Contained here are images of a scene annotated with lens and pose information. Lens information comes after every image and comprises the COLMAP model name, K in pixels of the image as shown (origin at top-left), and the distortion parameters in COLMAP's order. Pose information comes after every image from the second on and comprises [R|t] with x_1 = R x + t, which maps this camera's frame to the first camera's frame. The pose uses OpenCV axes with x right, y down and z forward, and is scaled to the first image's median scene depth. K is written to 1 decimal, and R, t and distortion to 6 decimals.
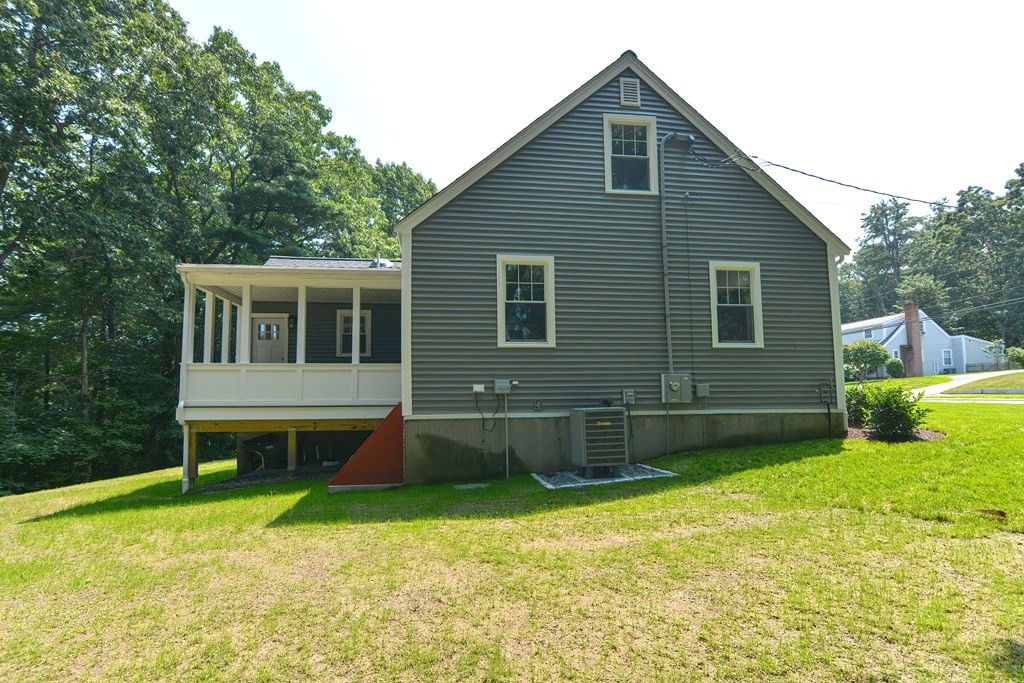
lens RADIAL K [[503.2, 0, 525.5], [0, 503.2, 349.7], [0, 0, 1]] dist [-0.010534, 0.001483]
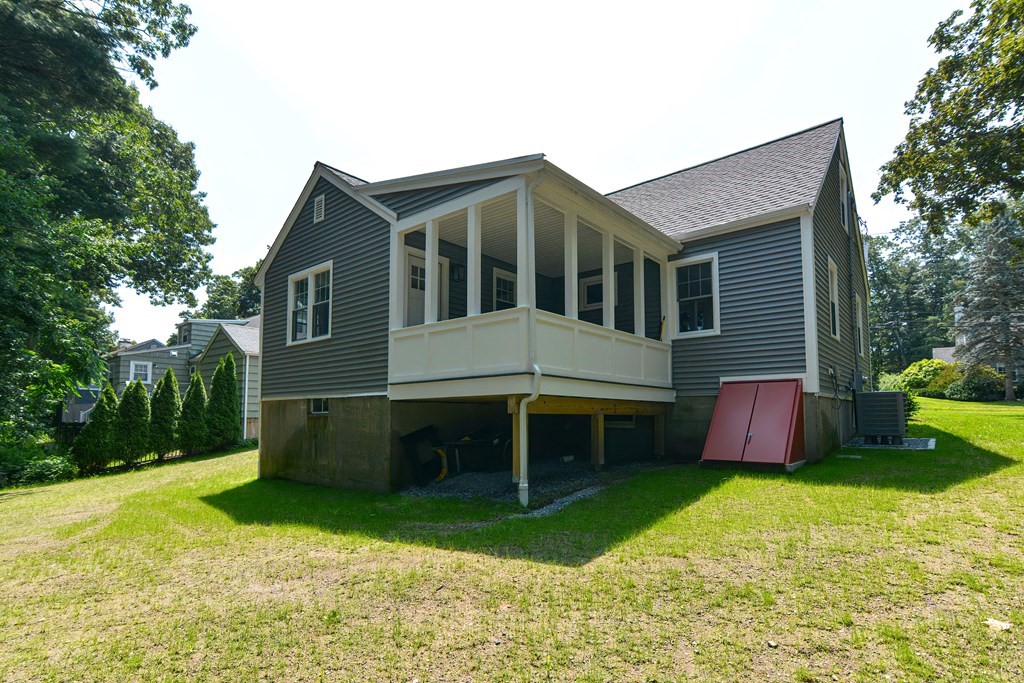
lens RADIAL K [[495.1, 0, 513.0], [0, 495.1, 378.2], [0, 0, 1]] dist [-0.018676, 0.009545]
pose [[0.757199, 0.059869, 0.650435, -1.208168], [-0.071582, 0.997399, -0.008473, 0.137962], [-0.649251, -0.040144, 0.759514, 0.568466]]
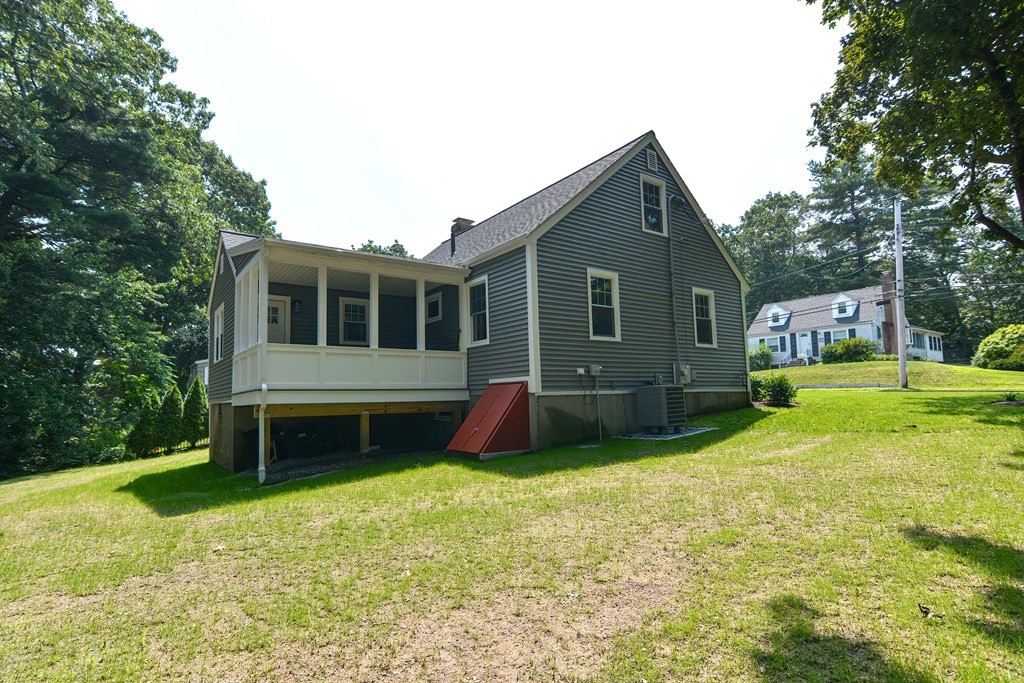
lens RADIAL K [[504.4, 0, 514.5], [0, 504.4, 342.7], [0, 0, 1]] dist [-0.021337, 0.010509]
pose [[0.887022, 0.040354, 0.459960, -0.755806], [-0.030417, 0.999117, -0.028998, 0.042413], [-0.460724, 0.011732, 0.887466, -0.052697]]
